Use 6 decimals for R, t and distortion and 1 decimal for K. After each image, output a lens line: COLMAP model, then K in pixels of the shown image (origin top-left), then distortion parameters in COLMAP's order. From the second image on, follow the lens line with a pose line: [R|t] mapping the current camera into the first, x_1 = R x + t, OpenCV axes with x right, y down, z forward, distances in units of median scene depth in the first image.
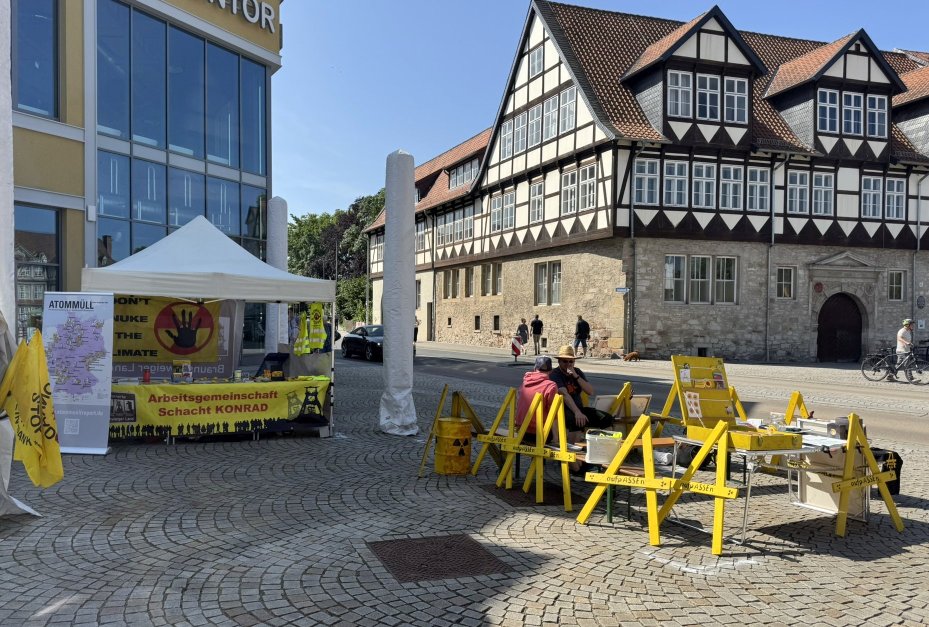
lens RADIAL K [[617.1, 0, 464.5], [0, 617.1, 313.5], [0, 0, 1]] dist [0.001440, 0.001126]
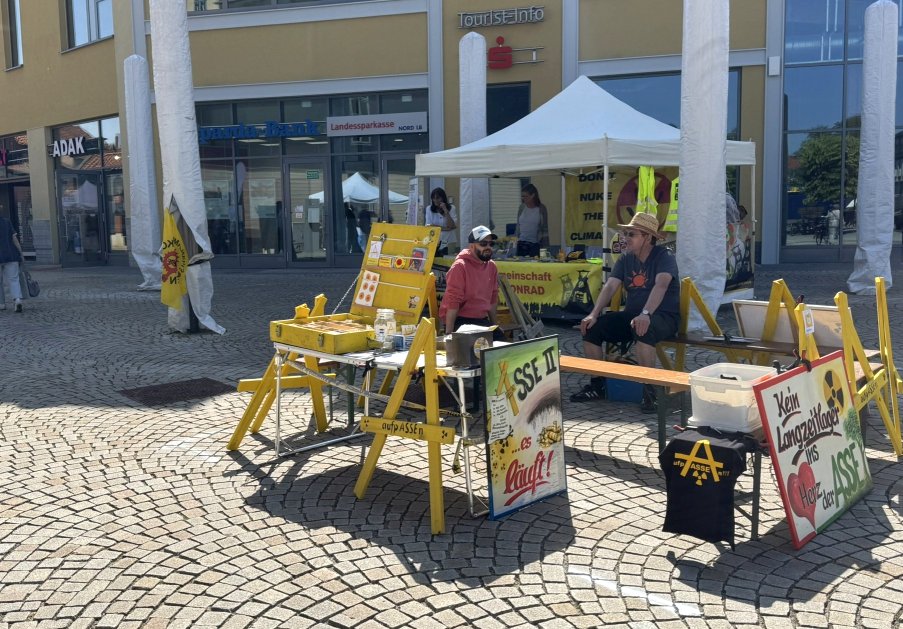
lens RADIAL K [[858.4, 0, 451.5], [0, 858.4, 314.5], [0, 0, 1]] dist [0.005139, 0.002821]
pose [[0.355936, 0.085296, -0.930609, 0.796434], [0.049868, 0.992673, 0.110058, 0.042097], [0.933179, -0.085581, 0.349075, 0.433689]]
